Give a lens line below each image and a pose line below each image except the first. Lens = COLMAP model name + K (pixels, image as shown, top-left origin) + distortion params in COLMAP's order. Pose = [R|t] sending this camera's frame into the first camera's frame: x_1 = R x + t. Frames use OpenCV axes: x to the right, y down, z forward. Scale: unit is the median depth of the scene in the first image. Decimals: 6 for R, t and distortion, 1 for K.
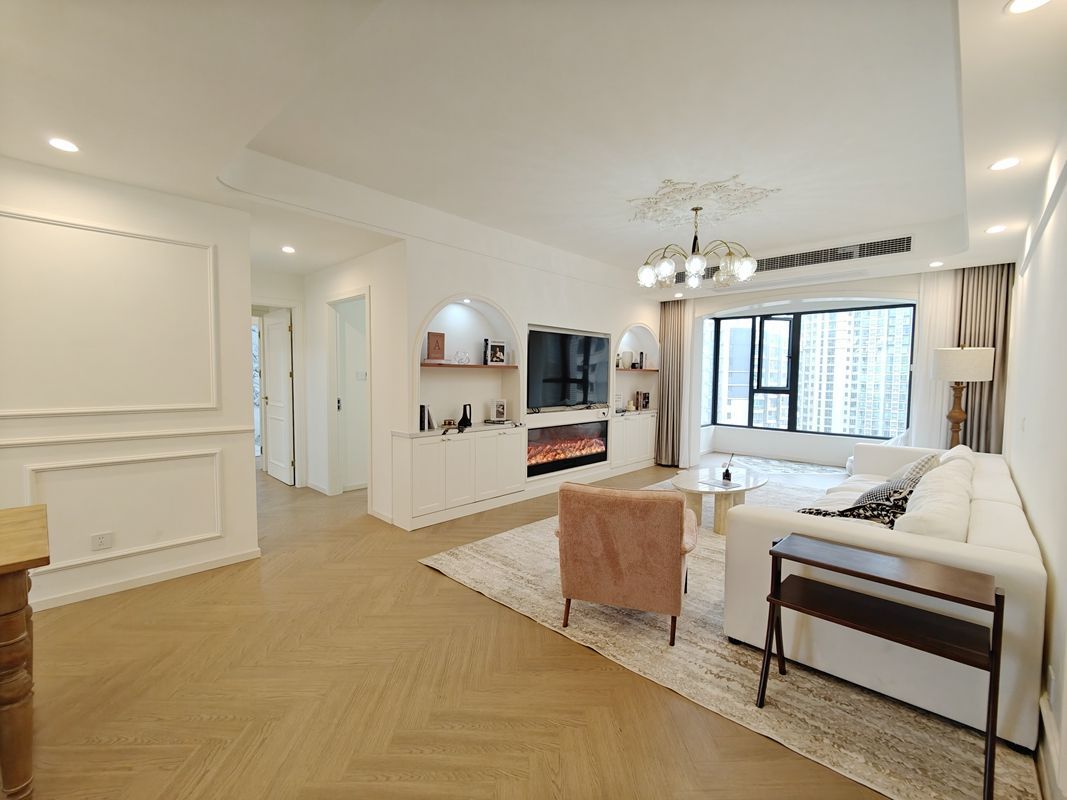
lens RADIAL K [[460.5, 0, 531.7], [0, 460.5, 402.4], [0, 0, 1]] dist [0.017154, -0.012105]
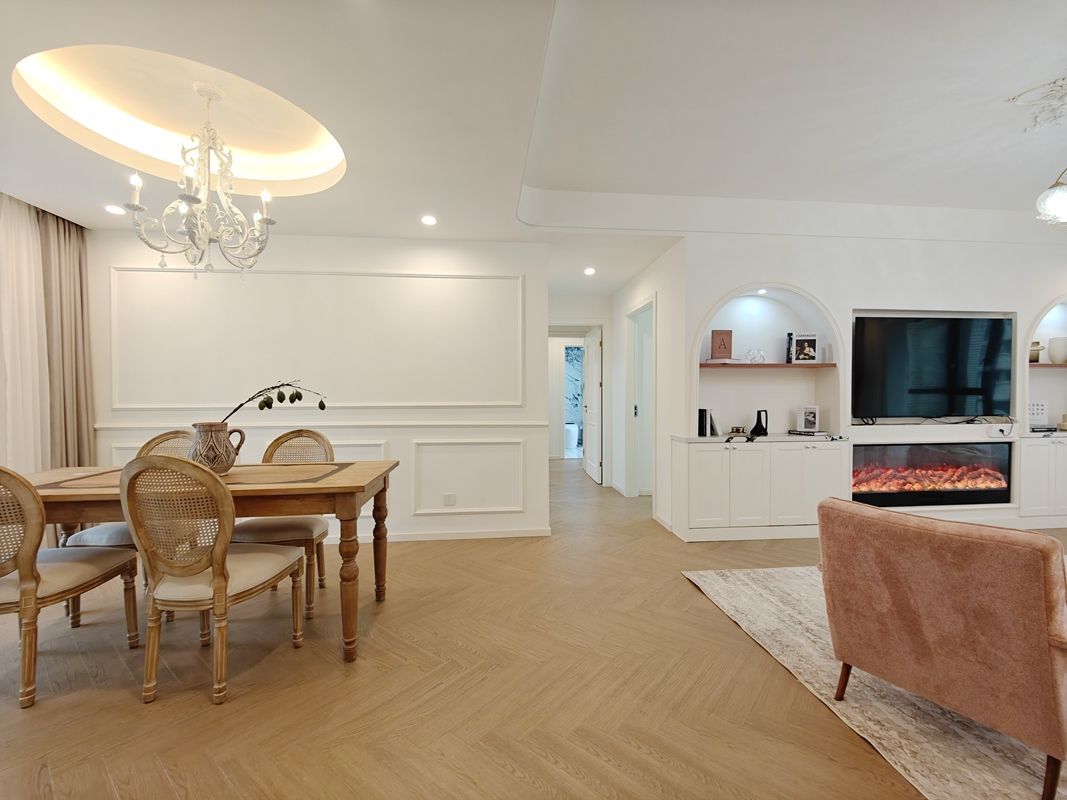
lens RADIAL K [[460.5, 0, 531.7], [0, 460.5, 402.4], [0, 0, 1]] dist [0.017154, -0.012105]
pose [[0.760908, 0.000368, -0.648860, 0.099836], [-0.027552, 0.999116, -0.031743, 0.030979], [0.648275, 0.042030, 0.760246, 0.065480]]
